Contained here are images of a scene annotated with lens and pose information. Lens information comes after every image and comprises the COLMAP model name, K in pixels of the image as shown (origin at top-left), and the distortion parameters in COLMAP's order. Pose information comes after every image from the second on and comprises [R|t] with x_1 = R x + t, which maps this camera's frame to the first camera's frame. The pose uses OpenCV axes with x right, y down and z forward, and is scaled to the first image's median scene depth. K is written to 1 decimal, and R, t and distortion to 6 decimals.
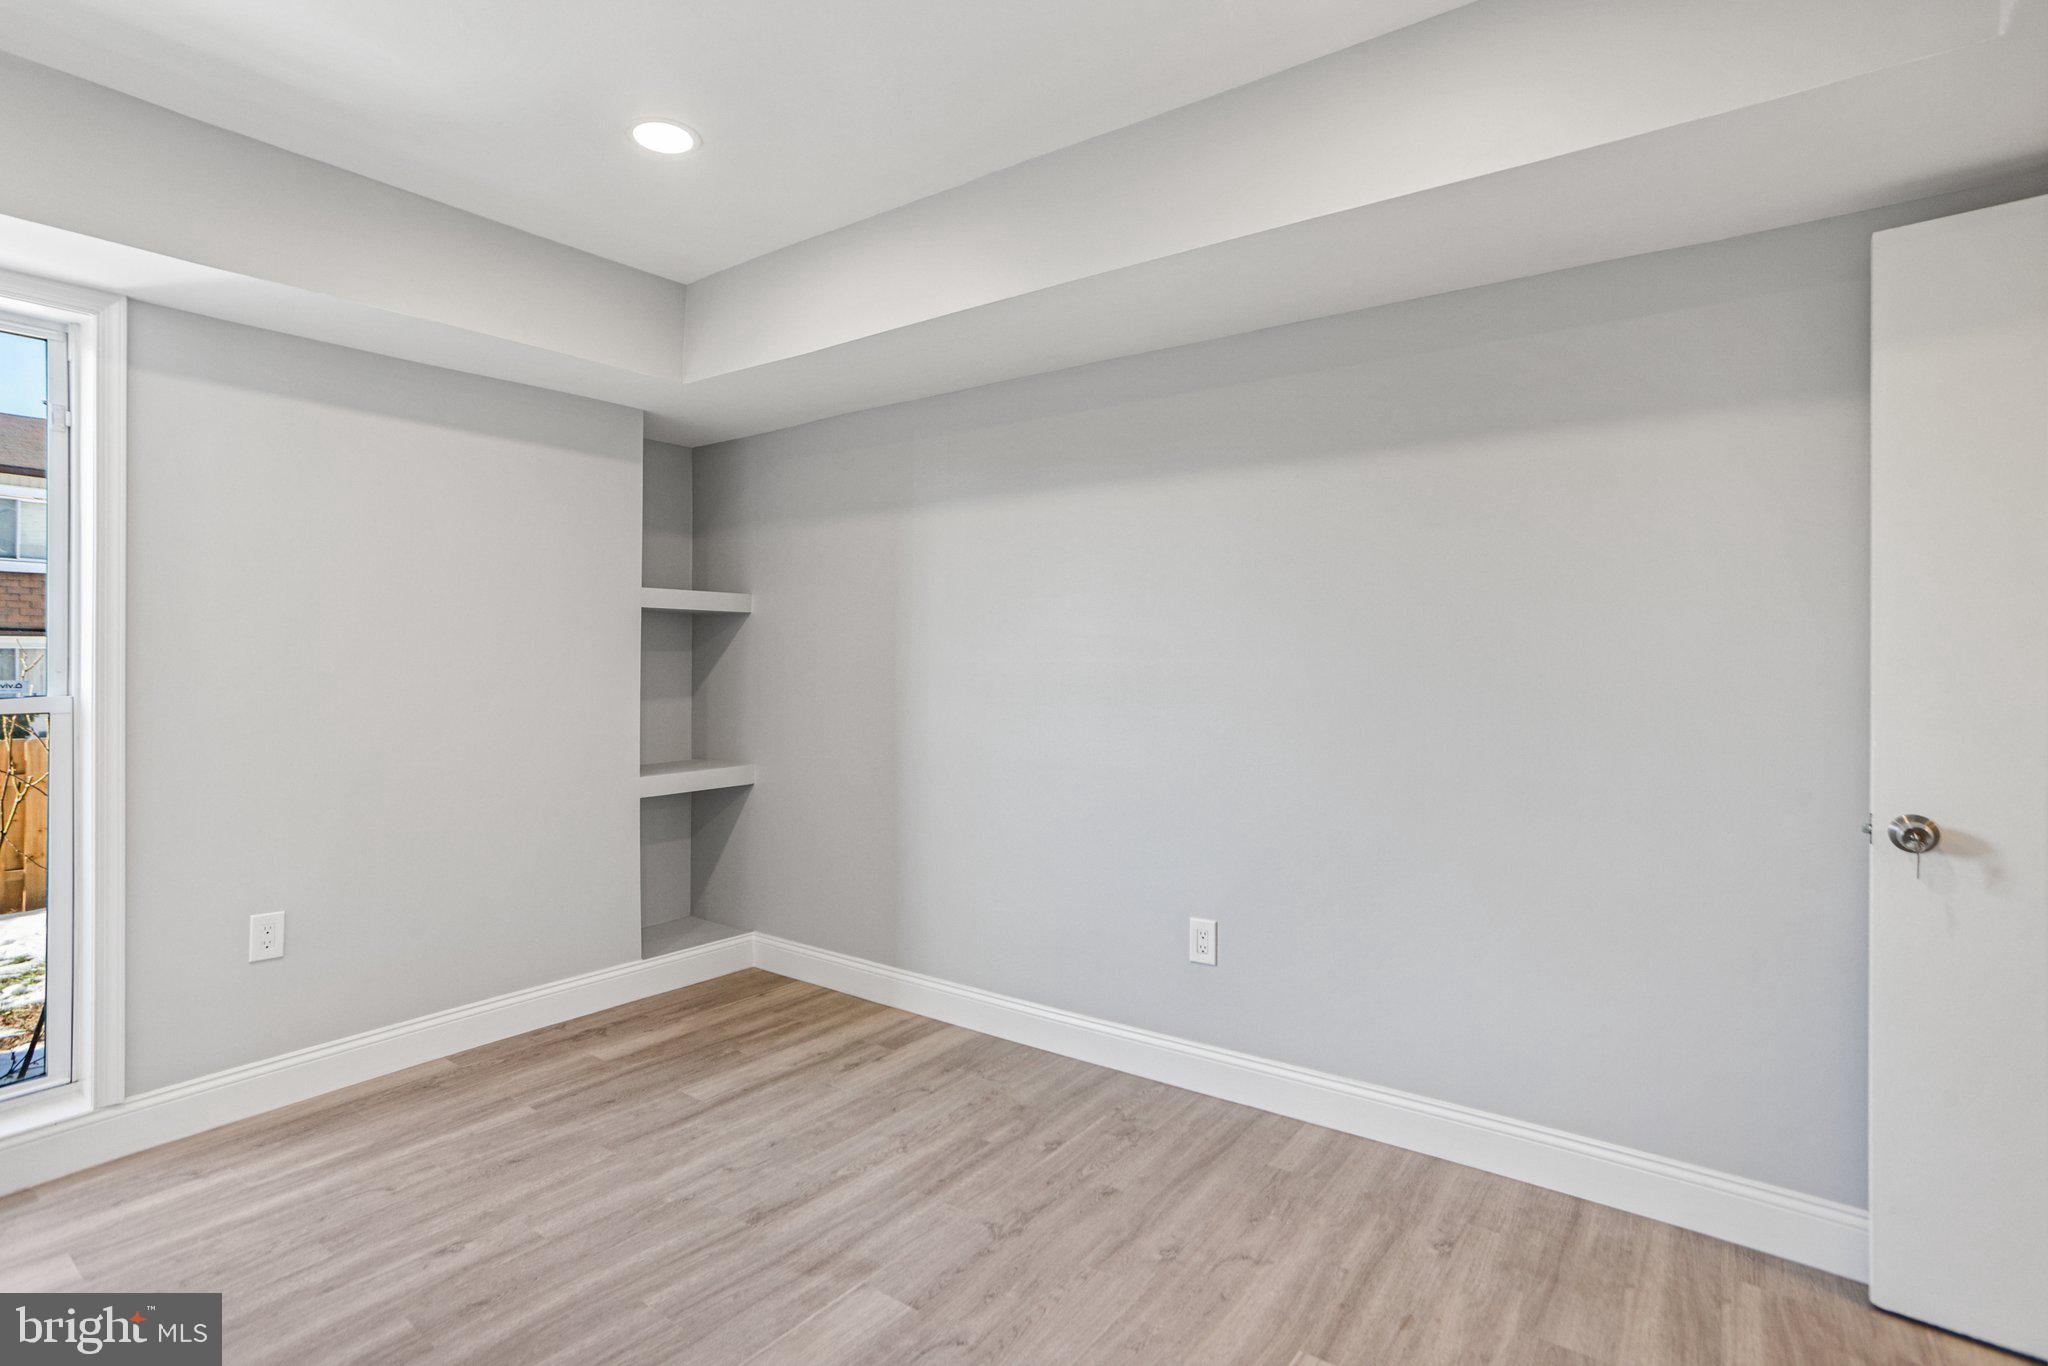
lens RADIAL K [[1002.6, 0, 1005.7], [0, 1002.6, 662.5], [0, 0, 1]] dist [-0.061763, 0.032368]
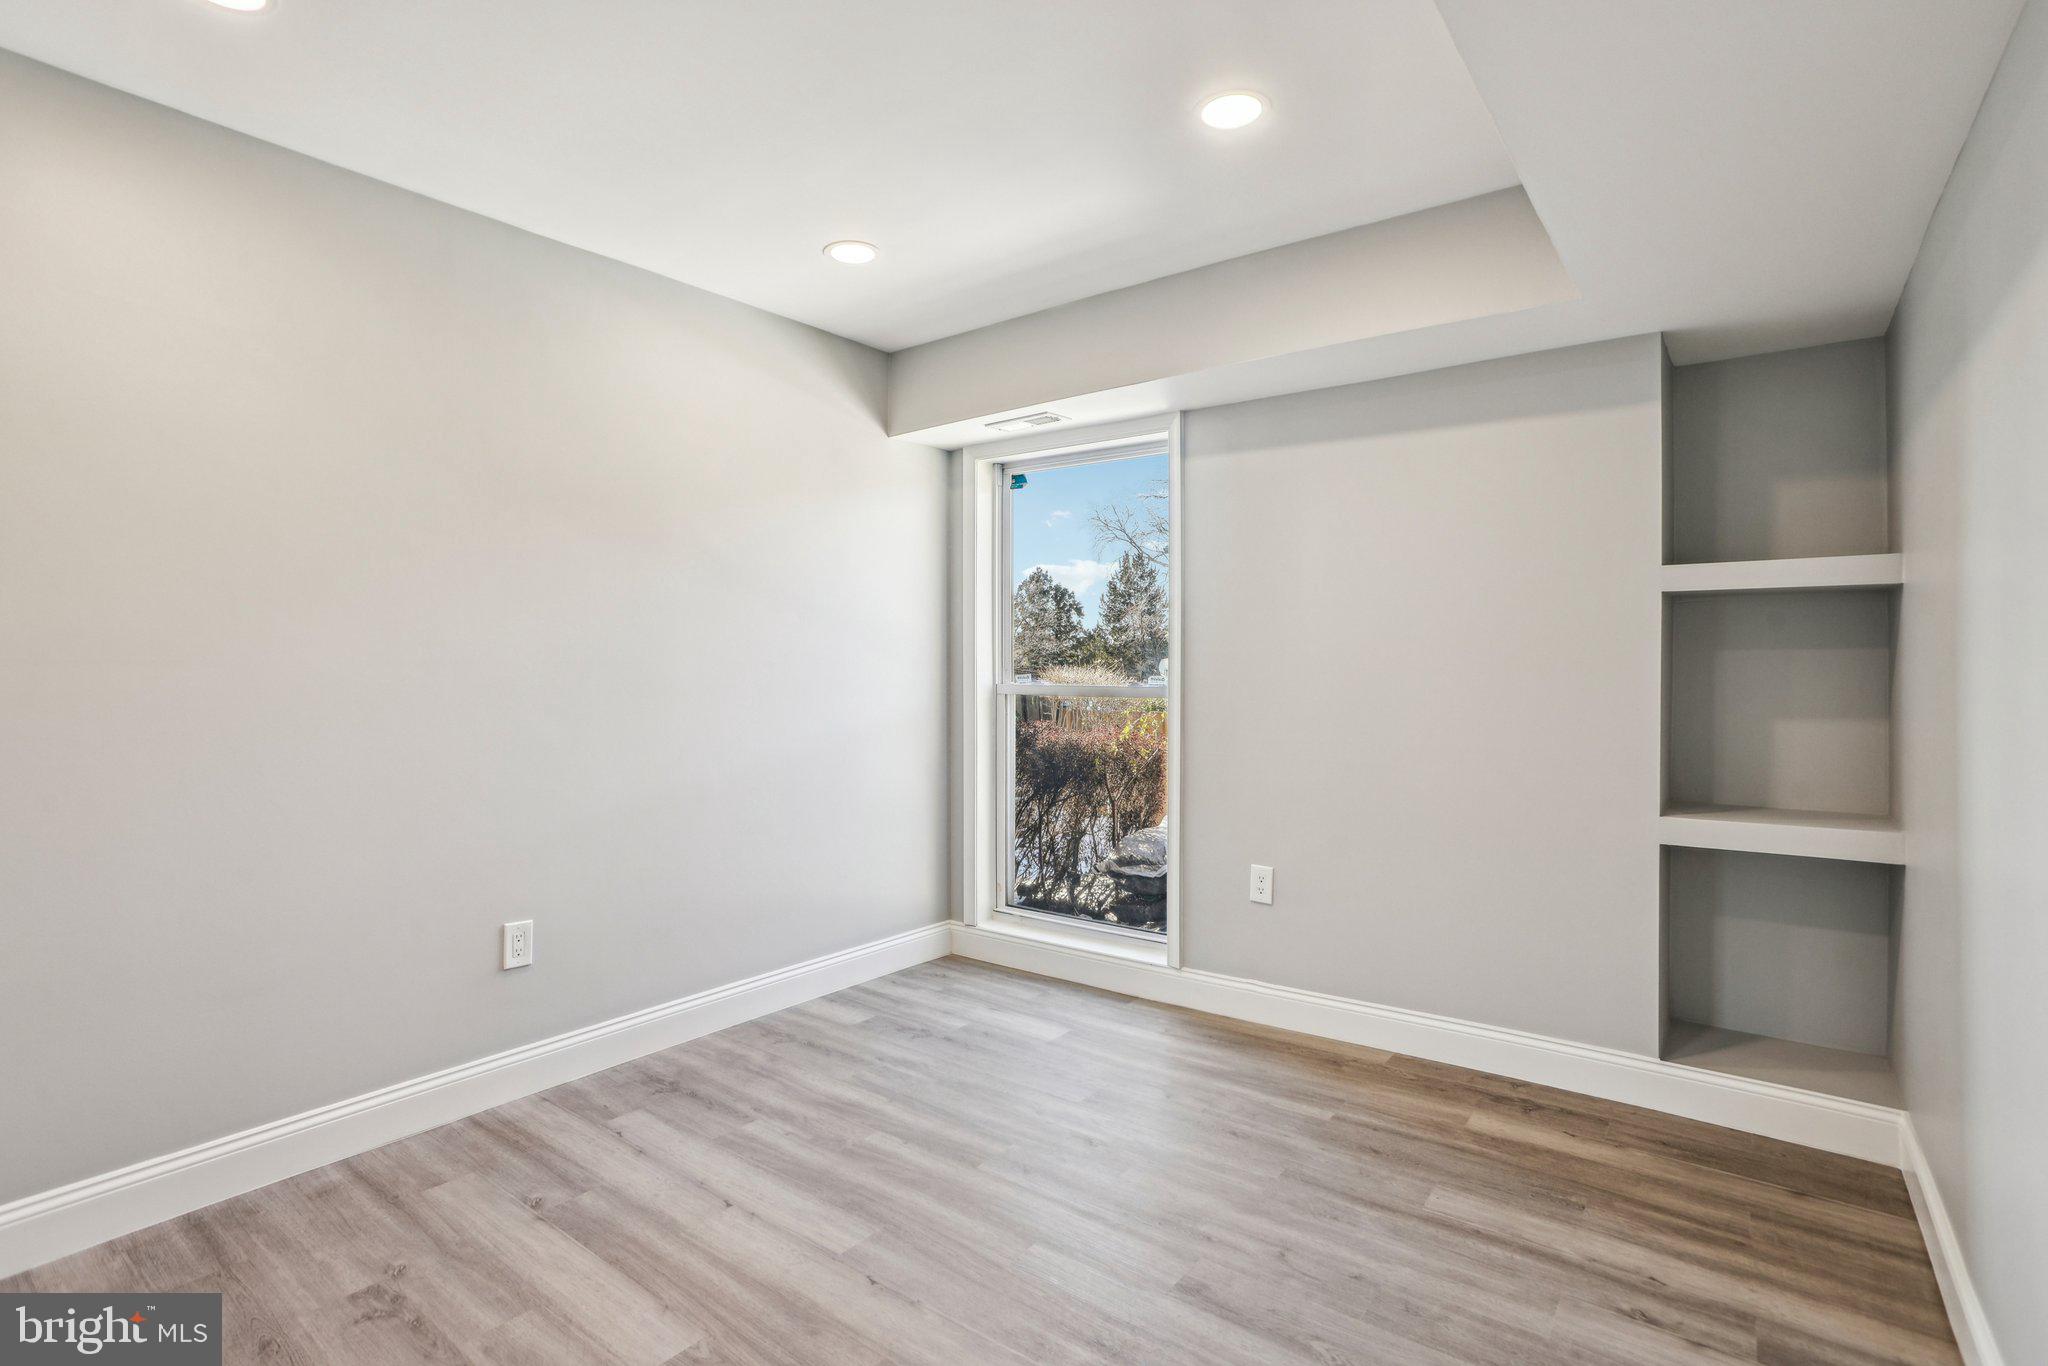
lens RADIAL K [[1002.6, 0, 1005.7], [0, 1002.6, 662.5], [0, 0, 1]] dist [-0.061763, 0.032368]
pose [[-0.011955, -0.001285, -0.999928, 0.523349], [-0.003831, 0.999992, -0.001239, 0.000339], [0.999921, 0.003816, -0.011960, 0.696080]]
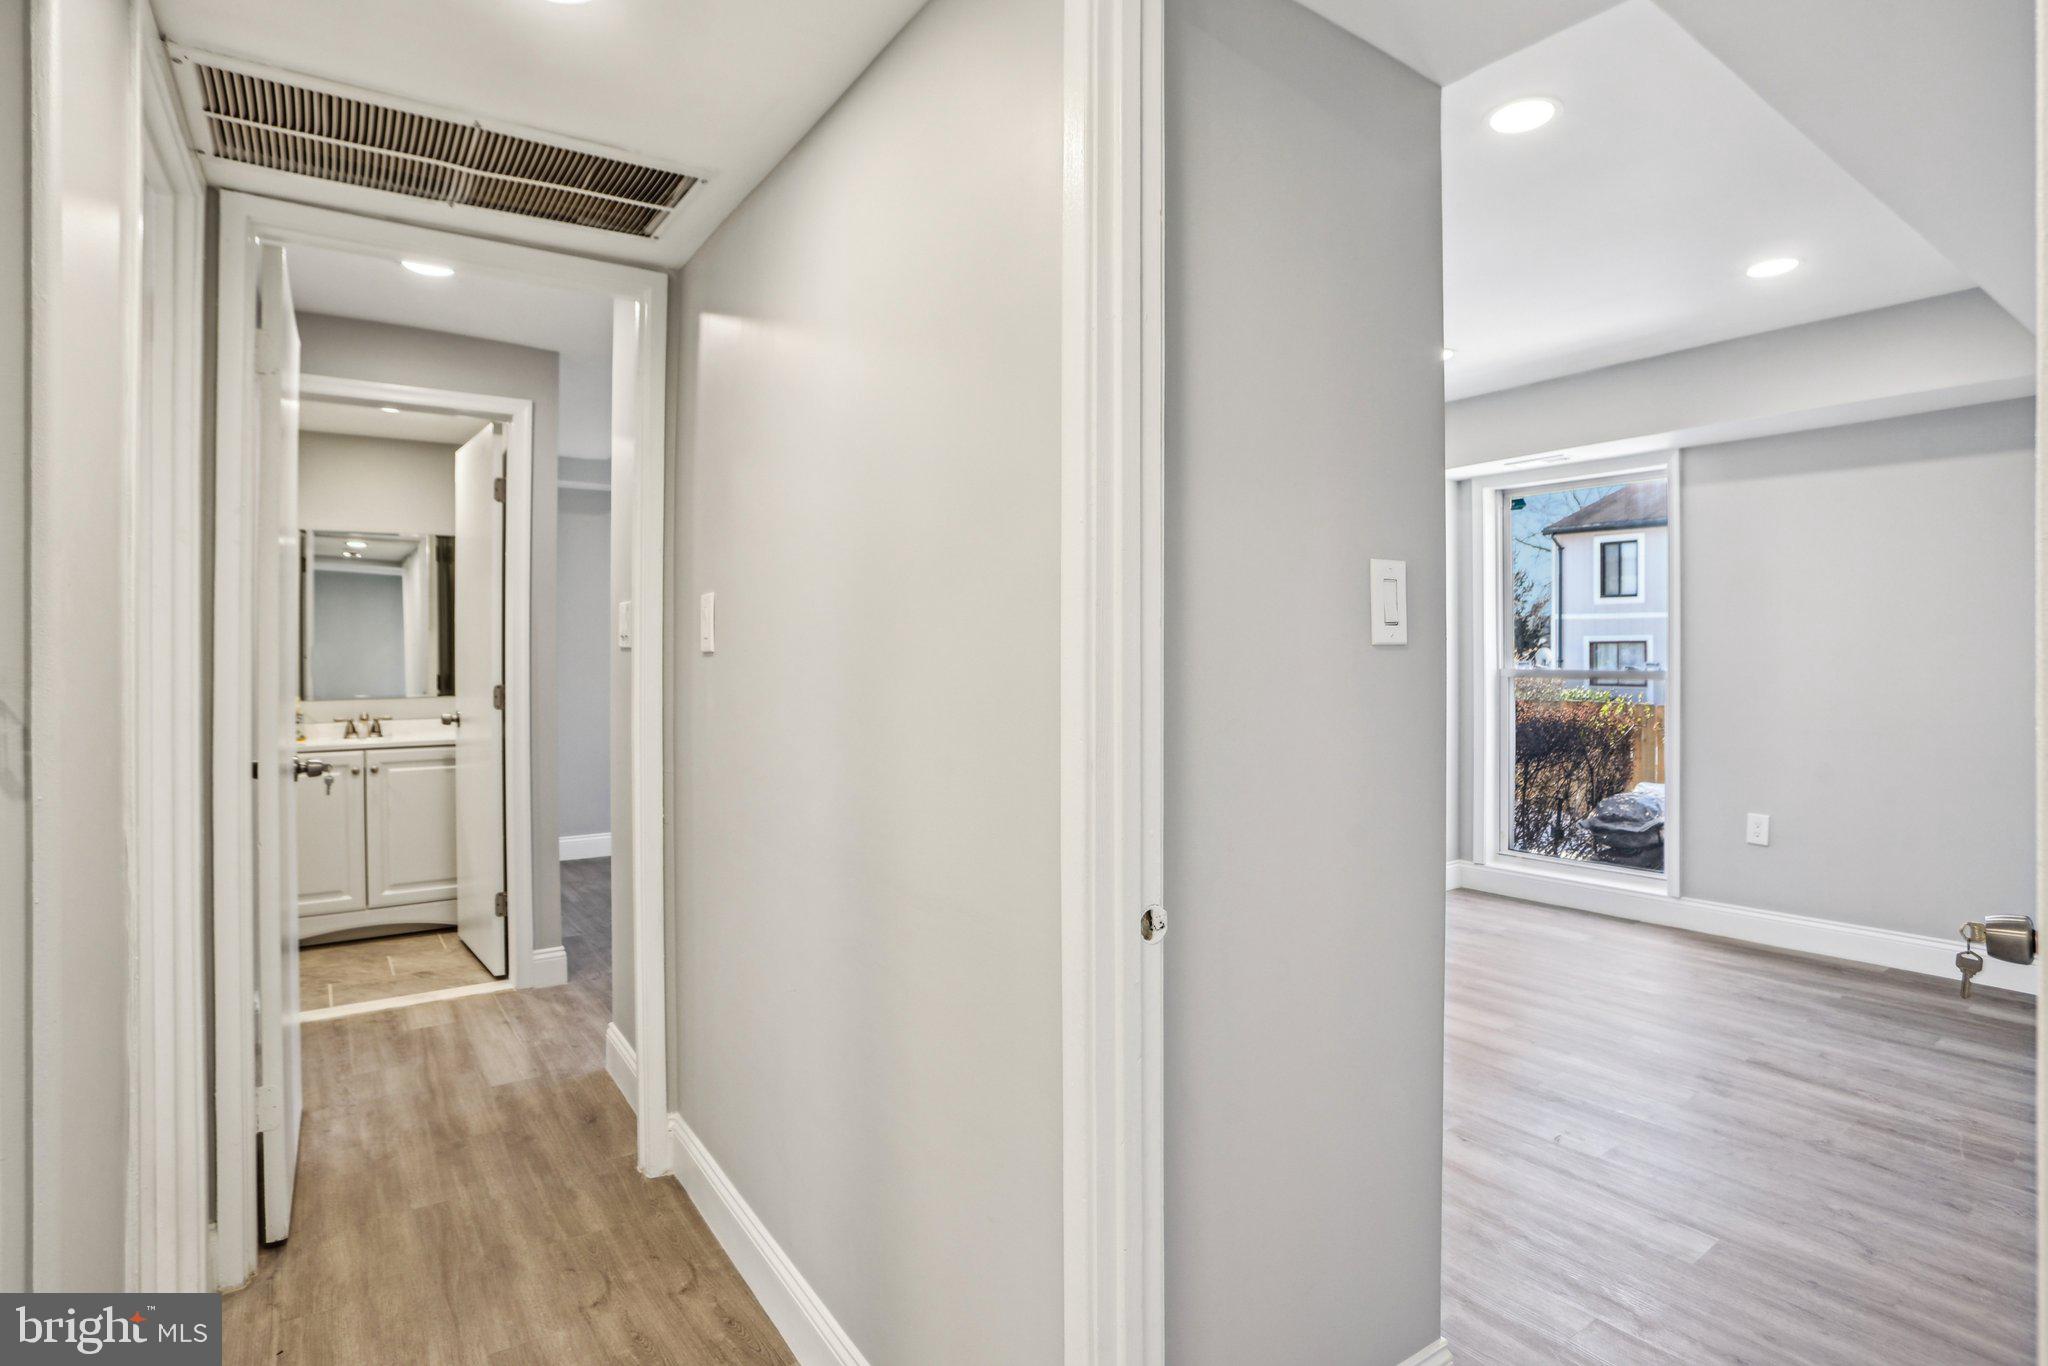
lens RADIAL K [[1036.3, 0, 1019.7], [0, 1036.3, 649.6], [0, 0, 1]] dist [-0.073971, 0.029668]
pose [[-0.303535, -0.003405, -0.952814, 1.119968], [0.001033, 0.999992, -0.003903, 0.001399], [0.952820, -0.002169, -0.303529, 0.373730]]
